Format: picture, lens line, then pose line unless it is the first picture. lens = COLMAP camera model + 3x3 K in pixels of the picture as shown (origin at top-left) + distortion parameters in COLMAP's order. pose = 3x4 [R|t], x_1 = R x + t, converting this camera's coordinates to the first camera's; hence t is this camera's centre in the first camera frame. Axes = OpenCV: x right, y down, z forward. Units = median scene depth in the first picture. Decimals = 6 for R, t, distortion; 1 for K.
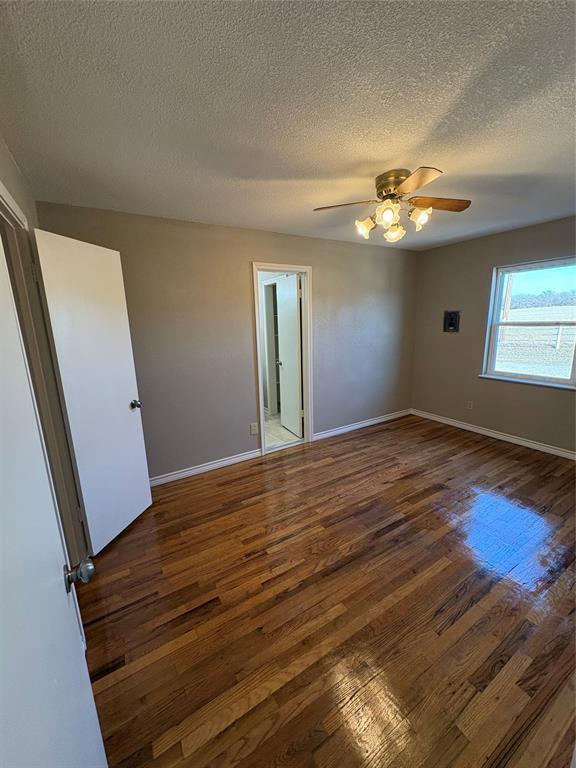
lens RADIAL K [[305.5, 0, 287.0], [0, 305.5, 383.7], [0, 0, 1]] dist [0.000695, 0.000033]
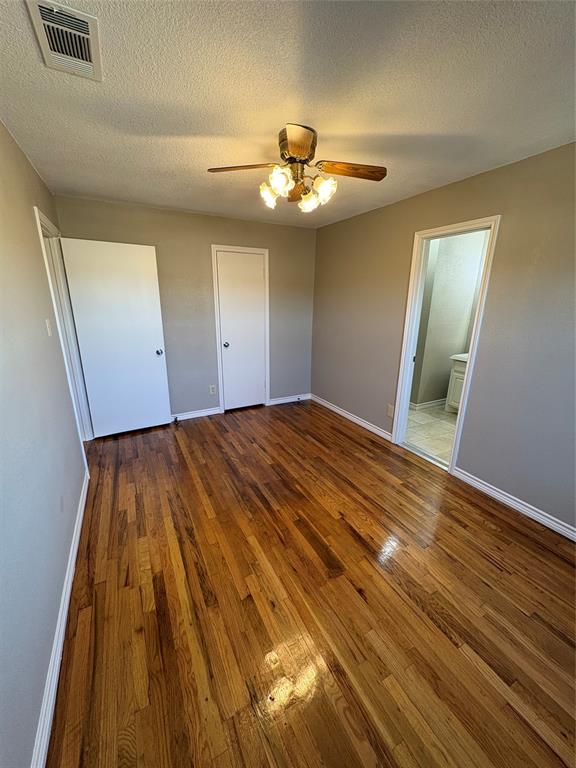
lens RADIAL K [[305.5, 0, 288.4], [0, 305.5, 381.9], [0, 0, 1]] dist [0.000695, 0.000033]
pose [[-0.057516, 0.297819, -0.952888, 1.138219], [-0.211812, 0.929099, 0.303169, -0.232693], [0.975616, 0.219270, 0.009644, 0.912519]]
